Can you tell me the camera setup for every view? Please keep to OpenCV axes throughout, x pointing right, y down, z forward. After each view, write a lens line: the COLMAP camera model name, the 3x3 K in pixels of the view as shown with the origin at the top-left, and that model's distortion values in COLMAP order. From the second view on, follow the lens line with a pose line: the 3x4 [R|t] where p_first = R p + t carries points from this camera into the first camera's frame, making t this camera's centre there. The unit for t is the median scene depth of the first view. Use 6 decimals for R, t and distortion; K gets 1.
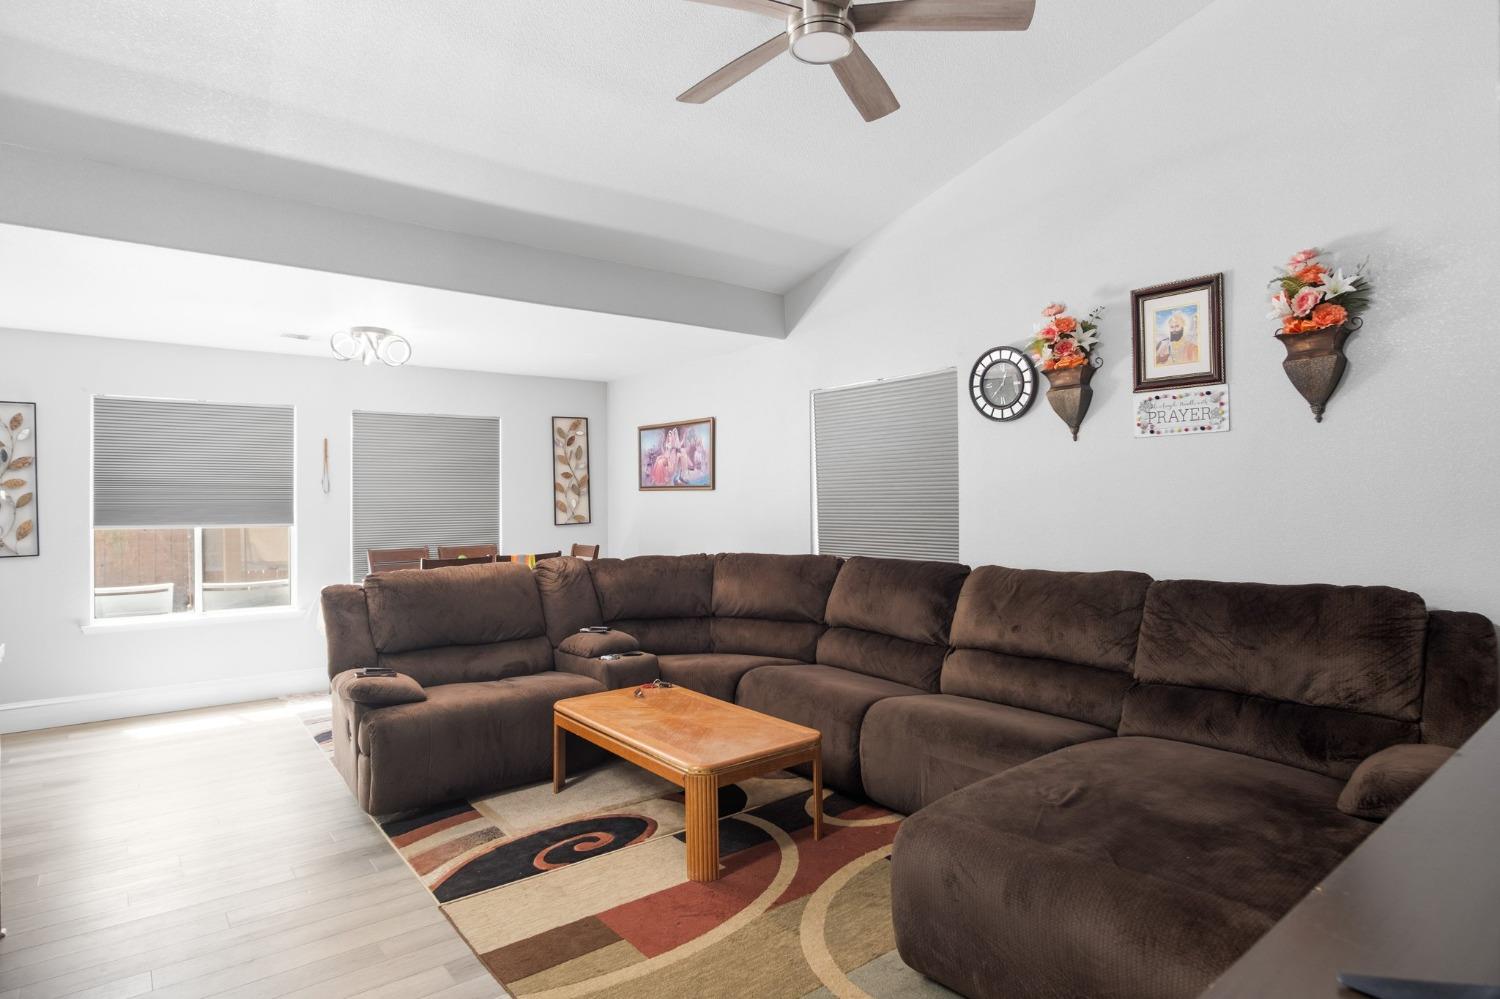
lens RADIAL K [[823.4, 0, 748.8], [0, 823.4, 491.5], [0, 0, 1]] dist [-0.001613, -0.000599]
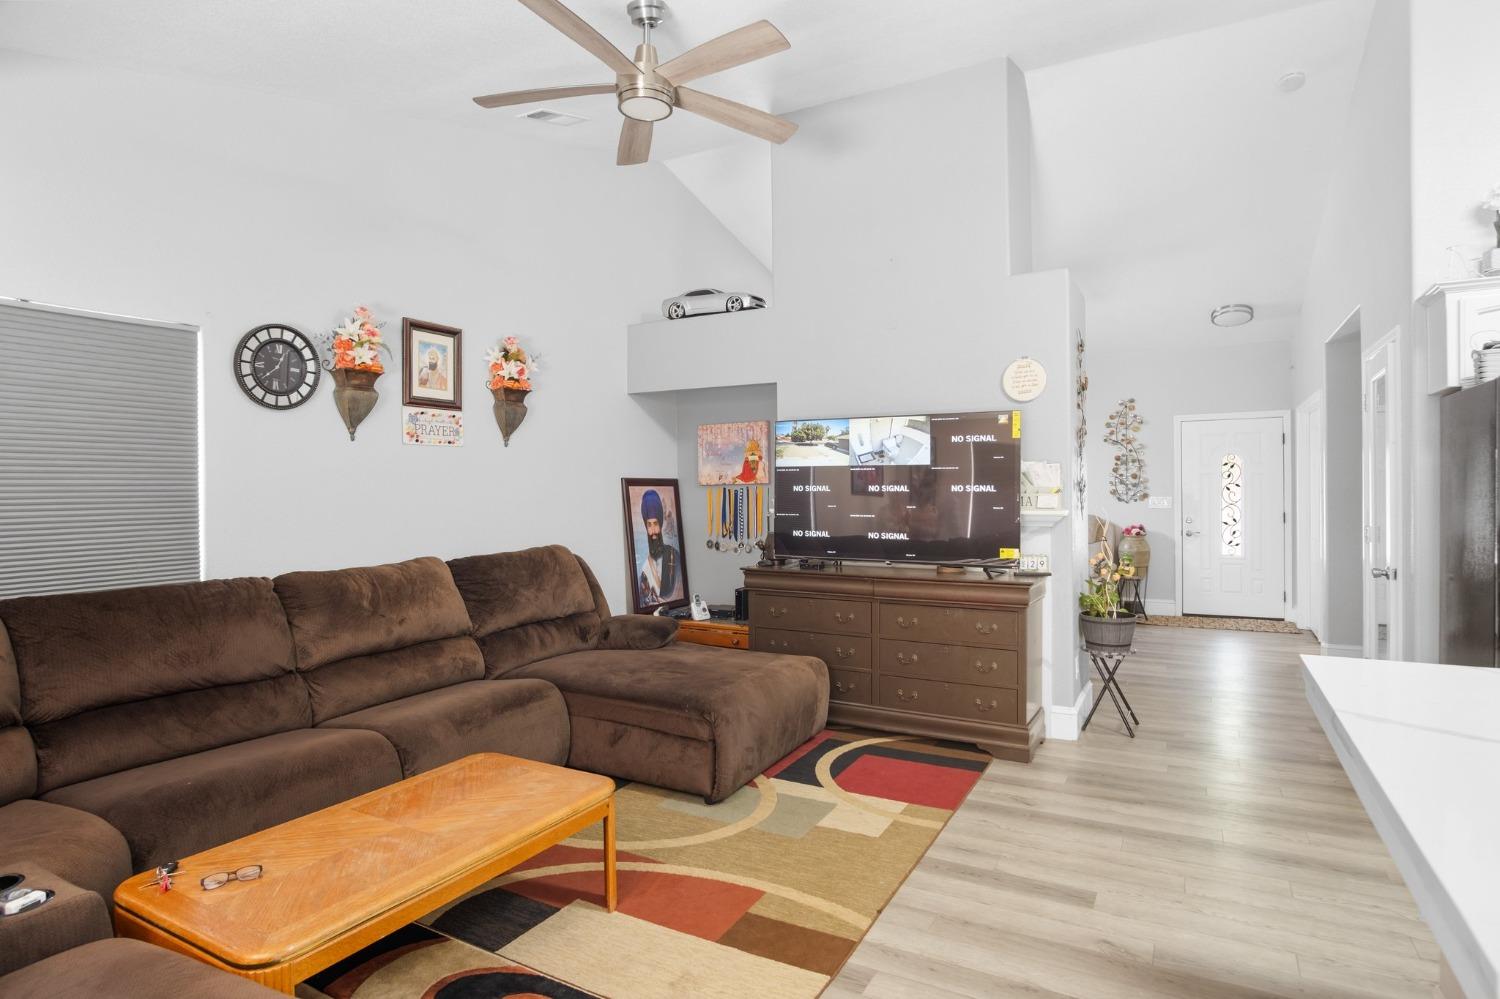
lens RADIAL K [[823.4, 0, 748.8], [0, 823.4, 491.5], [0, 0, 1]] dist [-0.001613, -0.000599]
pose [[-0.368985, 0.008544, 0.929396, -0.787079], [0.002699, 0.999963, -0.008121, 0.012749], [-0.929431, -0.000488, -0.368995, 0.968702]]
